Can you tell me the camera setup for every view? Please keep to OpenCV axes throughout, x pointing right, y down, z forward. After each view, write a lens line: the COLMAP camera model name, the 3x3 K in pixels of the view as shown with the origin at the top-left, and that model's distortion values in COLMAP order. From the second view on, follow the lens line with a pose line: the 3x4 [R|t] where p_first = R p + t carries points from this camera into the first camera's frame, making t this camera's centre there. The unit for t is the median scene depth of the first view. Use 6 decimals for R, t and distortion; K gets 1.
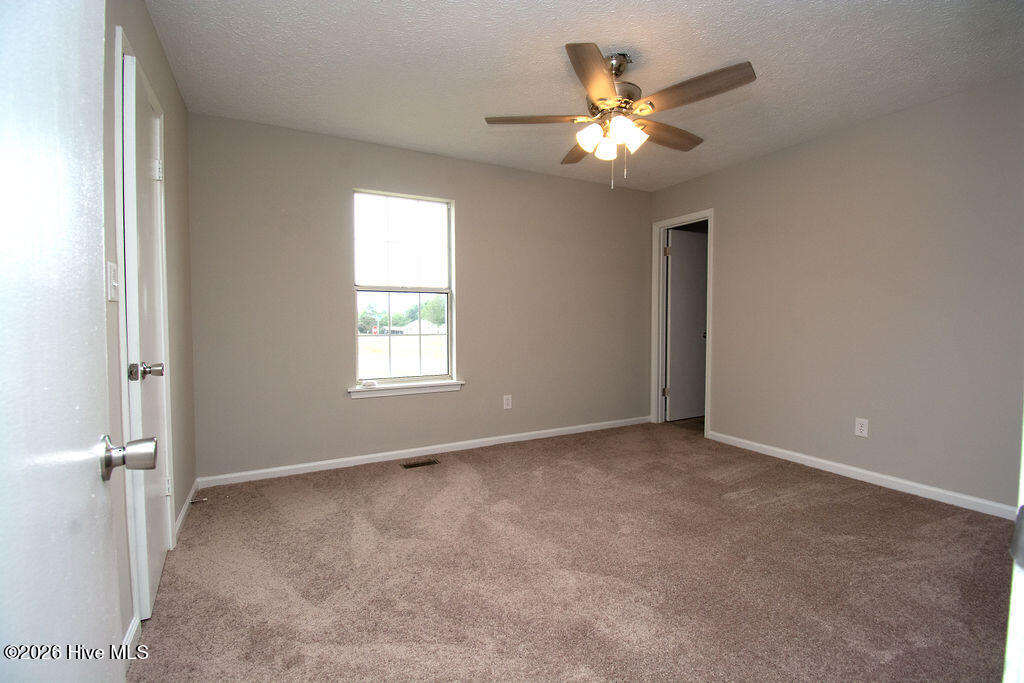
lens RADIAL K [[461.1, 0, 512.3], [0, 461.1, 338.7], [0, 0, 1]] dist [0.013475, -0.000146]
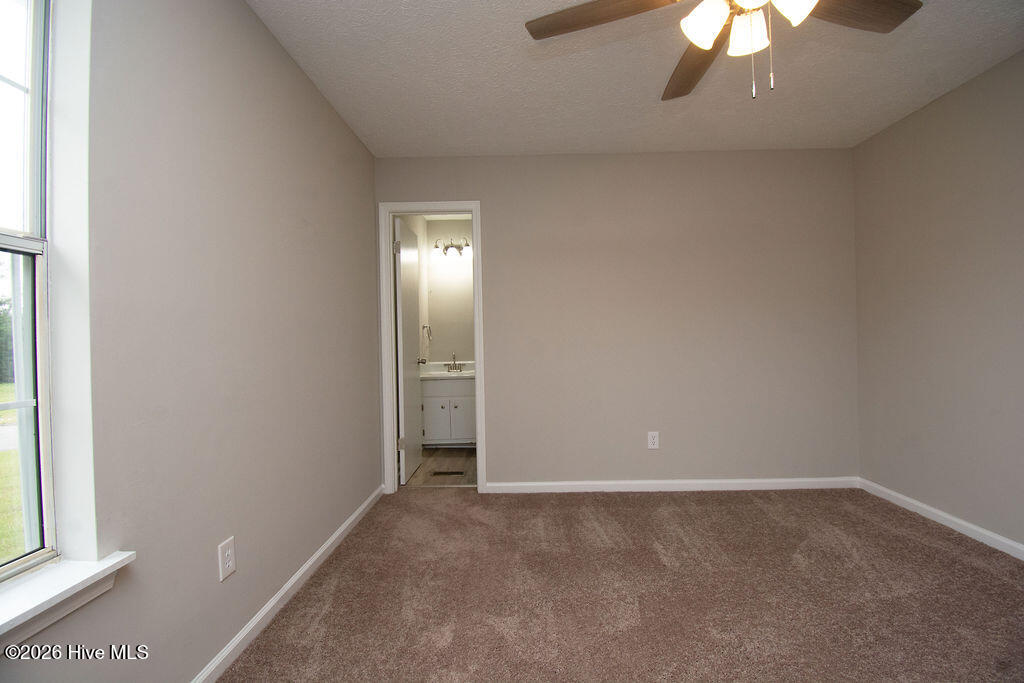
lens RADIAL K [[461.1, 0, 512.3], [0, 461.1, 338.7], [0, 0, 1]] dist [0.013475, -0.000146]
pose [[0.491115, -0.008551, 0.871053, -0.262134], [0.058527, 0.998016, -0.023202, -0.025420], [-0.869127, 0.062375, 0.490641, 0.657126]]
